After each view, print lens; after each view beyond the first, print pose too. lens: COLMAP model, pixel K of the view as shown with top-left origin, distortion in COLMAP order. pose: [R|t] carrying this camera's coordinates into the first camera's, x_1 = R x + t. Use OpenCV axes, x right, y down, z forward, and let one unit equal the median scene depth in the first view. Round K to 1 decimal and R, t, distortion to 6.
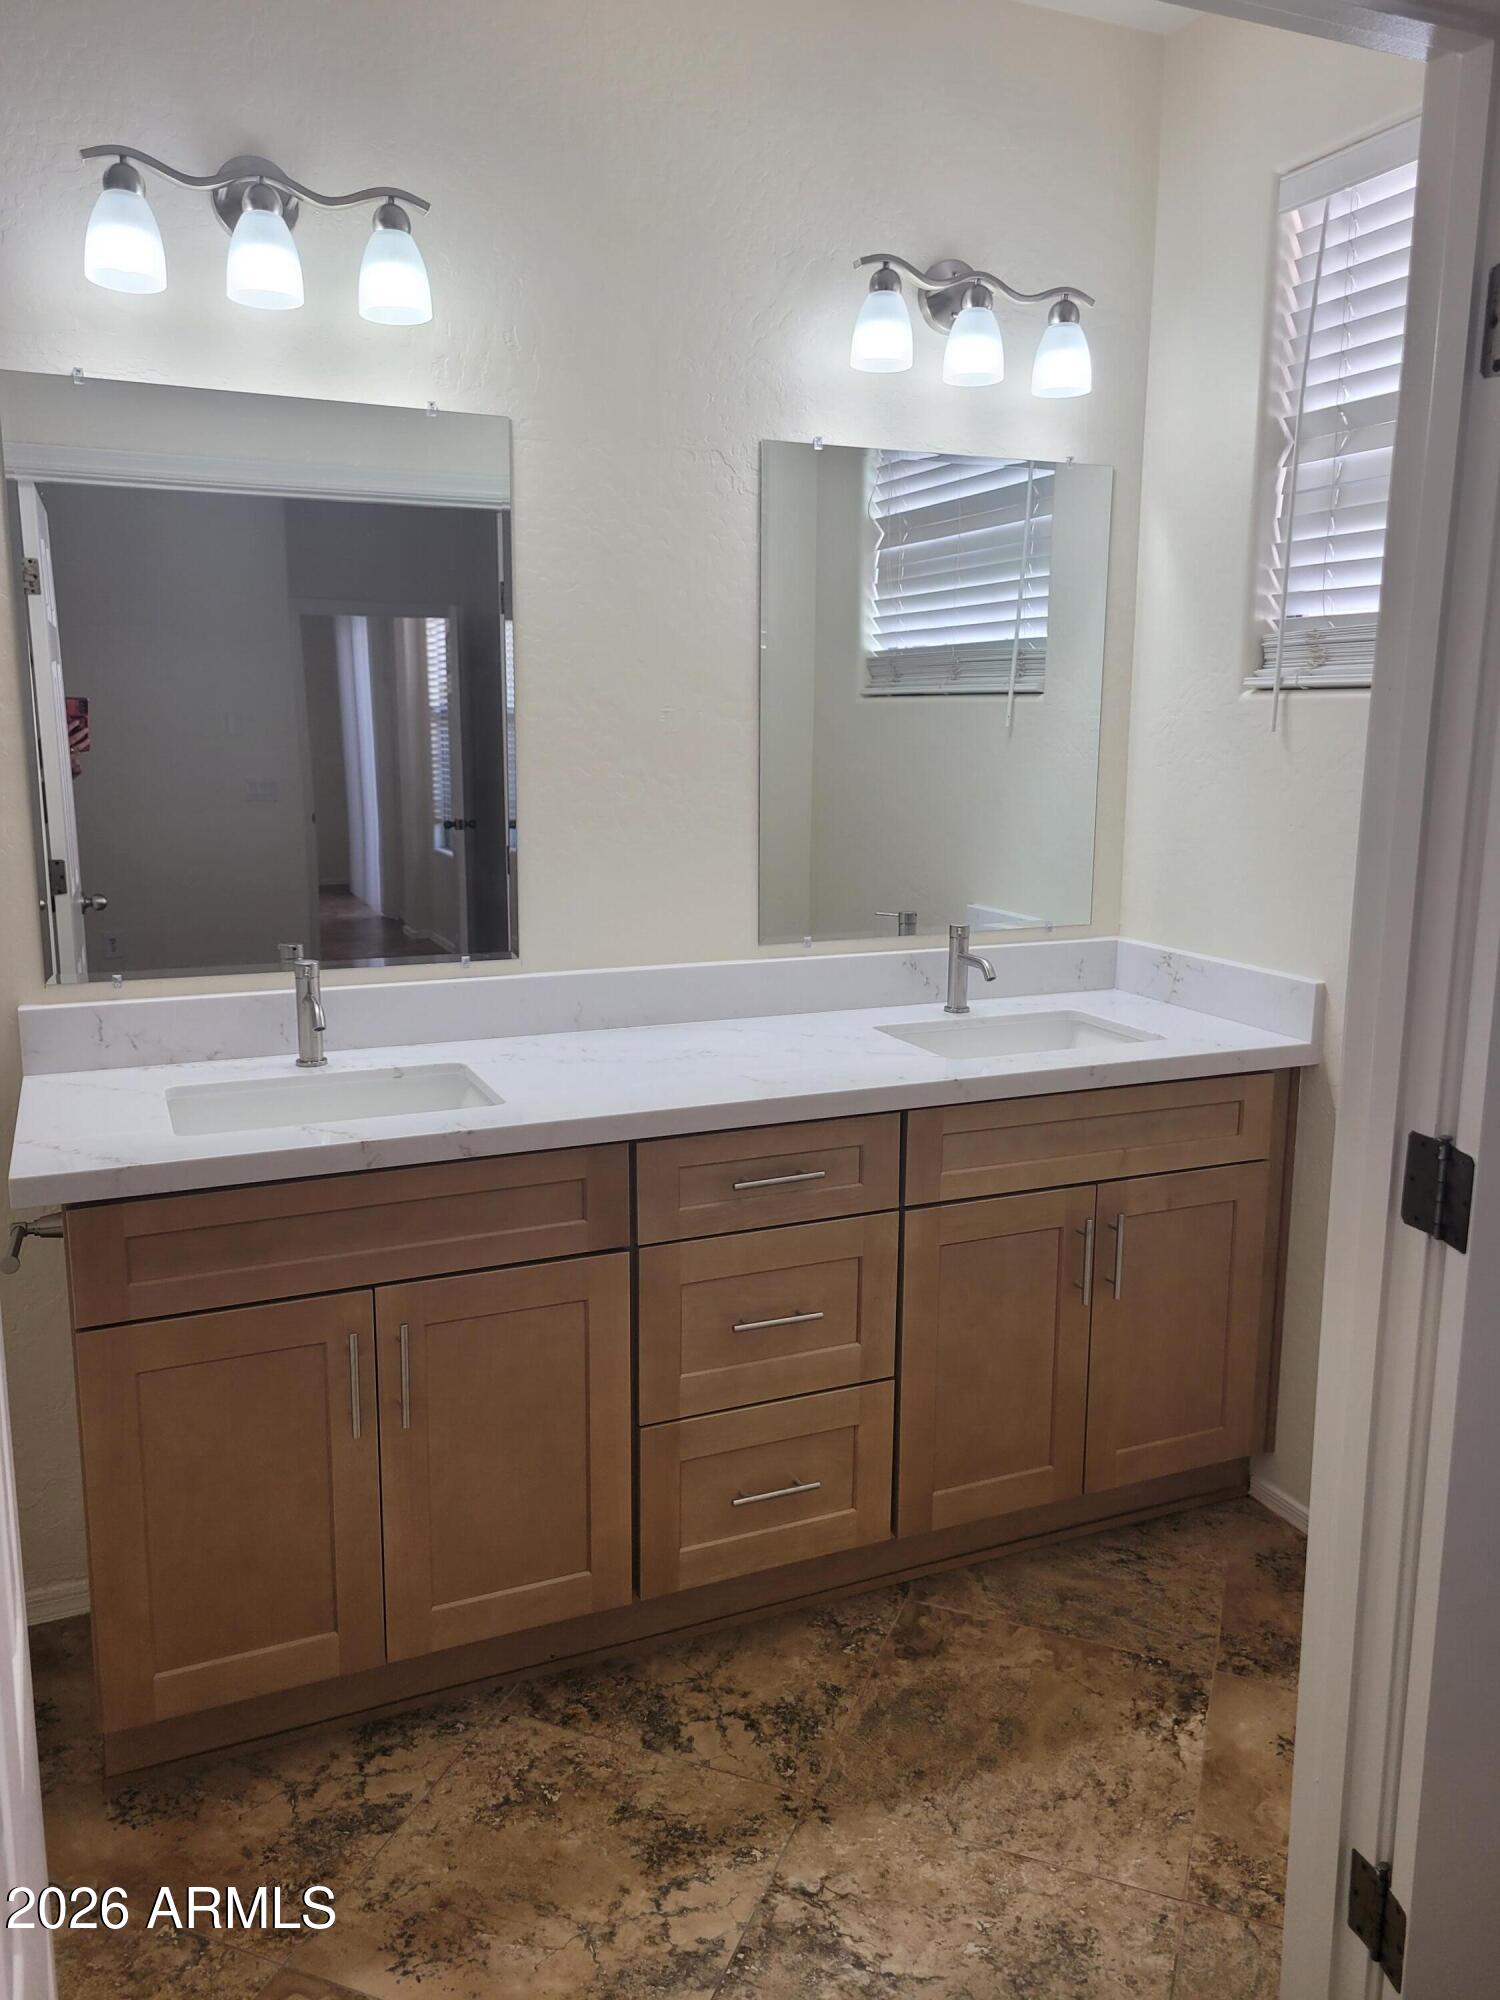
lens RADIAL K [[1501.0, 0, 731.9], [0, 1501.0, 1019.6], [0, 0, 1]] dist [0.051370, -0.037327]
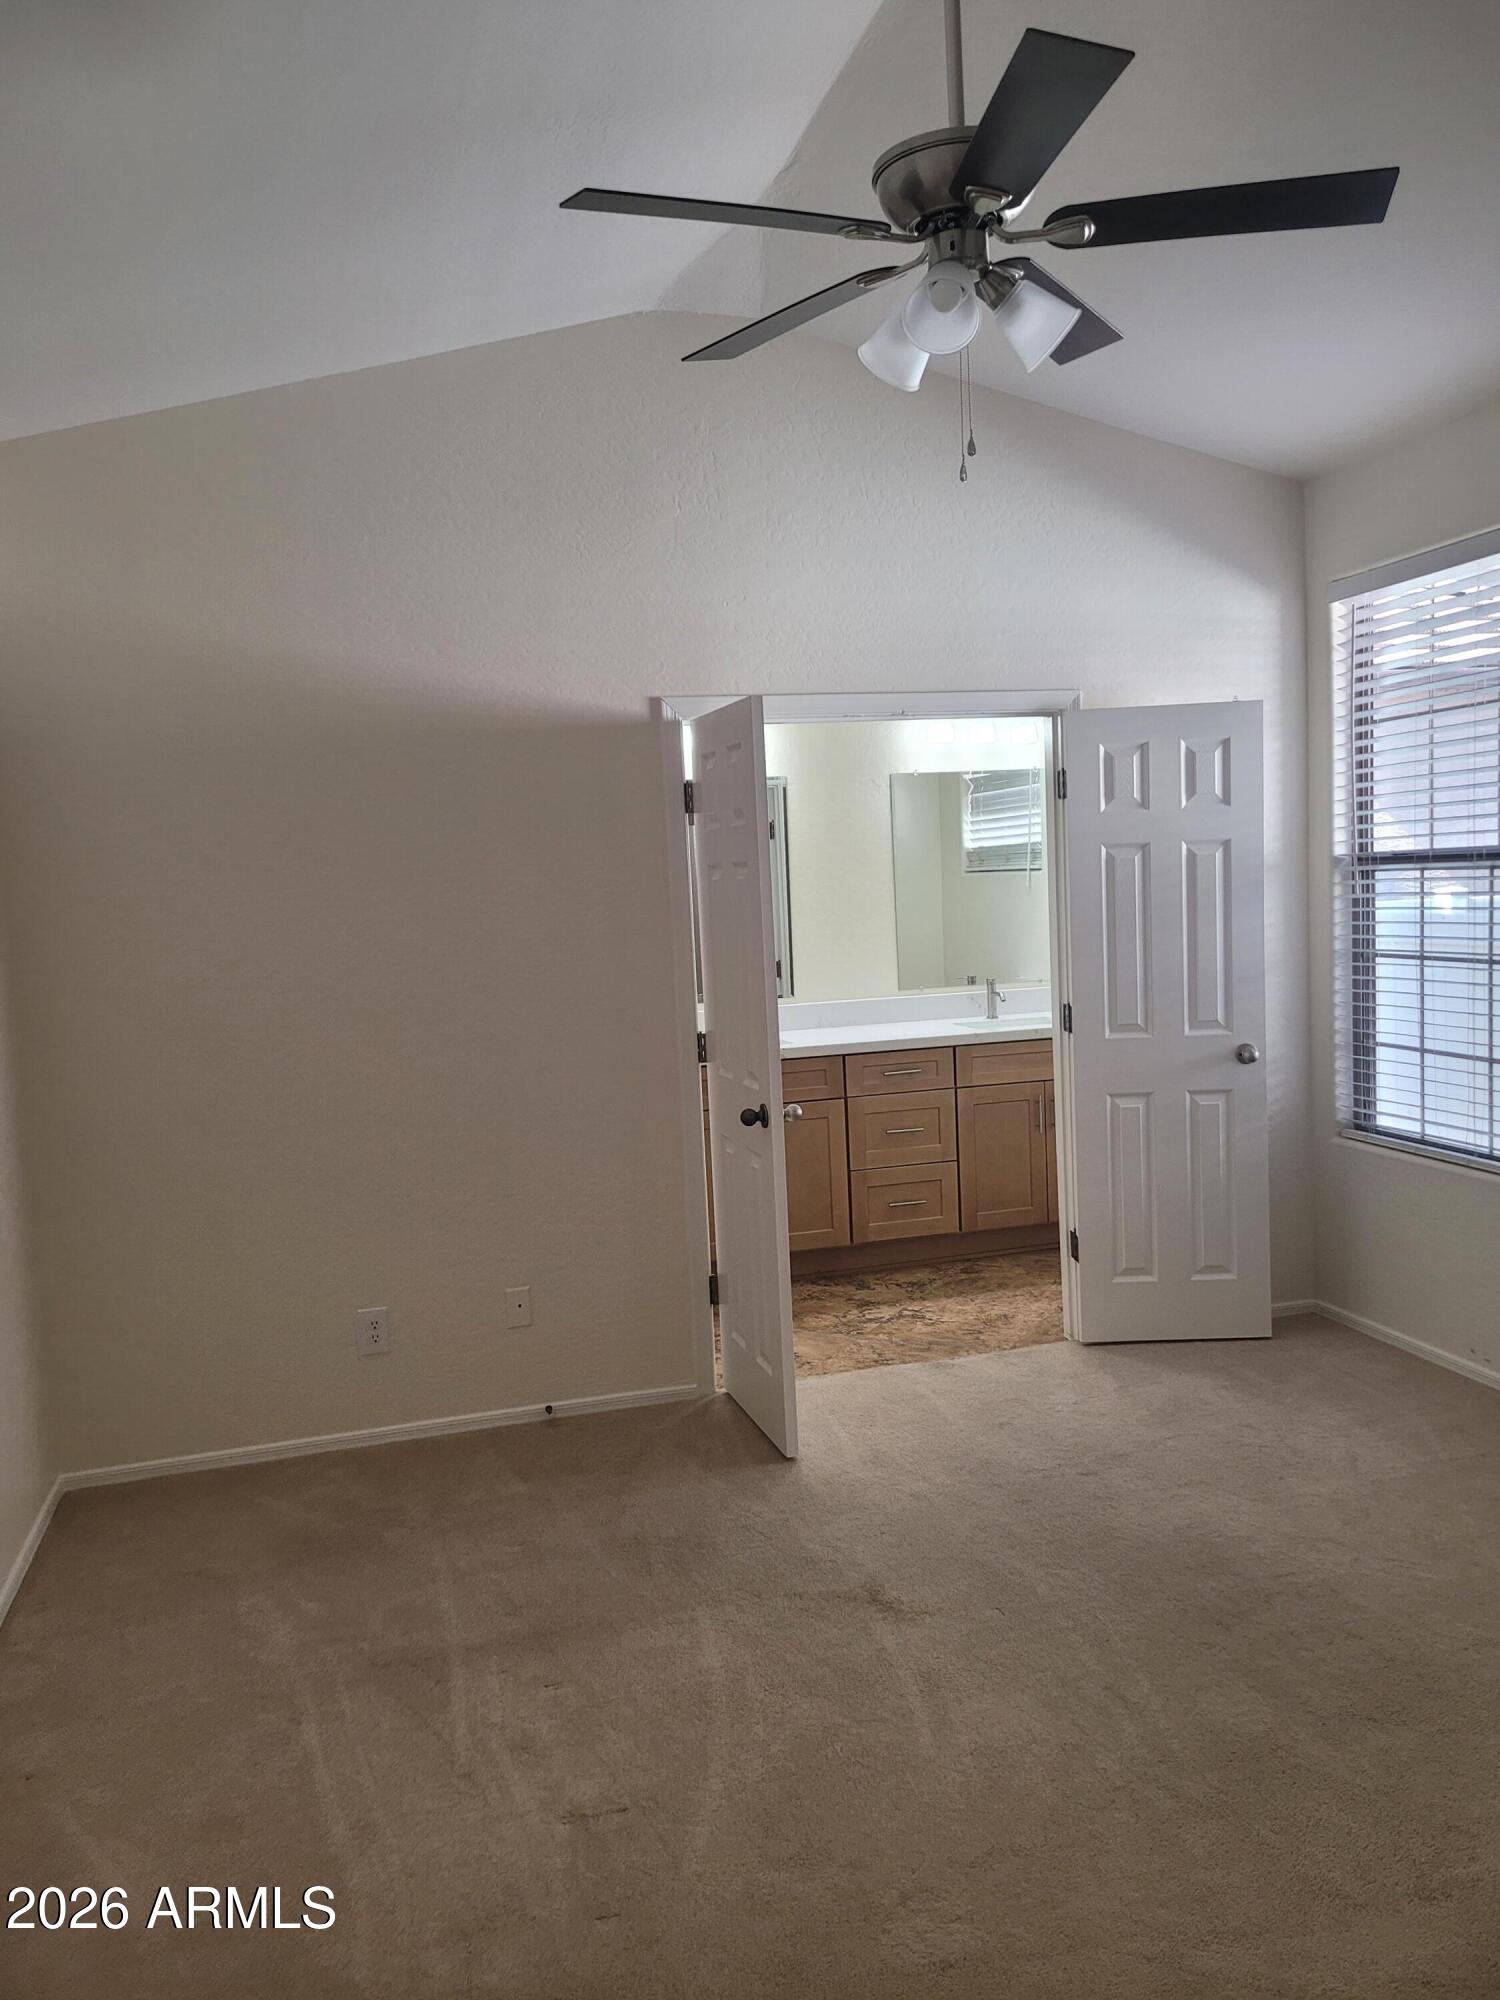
lens RADIAL K [[1481.6, 0, 739.8], [0, 1481.6, 1013.2], [0, 0, 1]] dist [0.044449, -0.044271]
pose [[0.989684, -0.038420, -0.138018, 0.103076], [0.023795, 0.994071, -0.106093, 0.252014], [0.141276, 0.101714, 0.984731, -1.428588]]
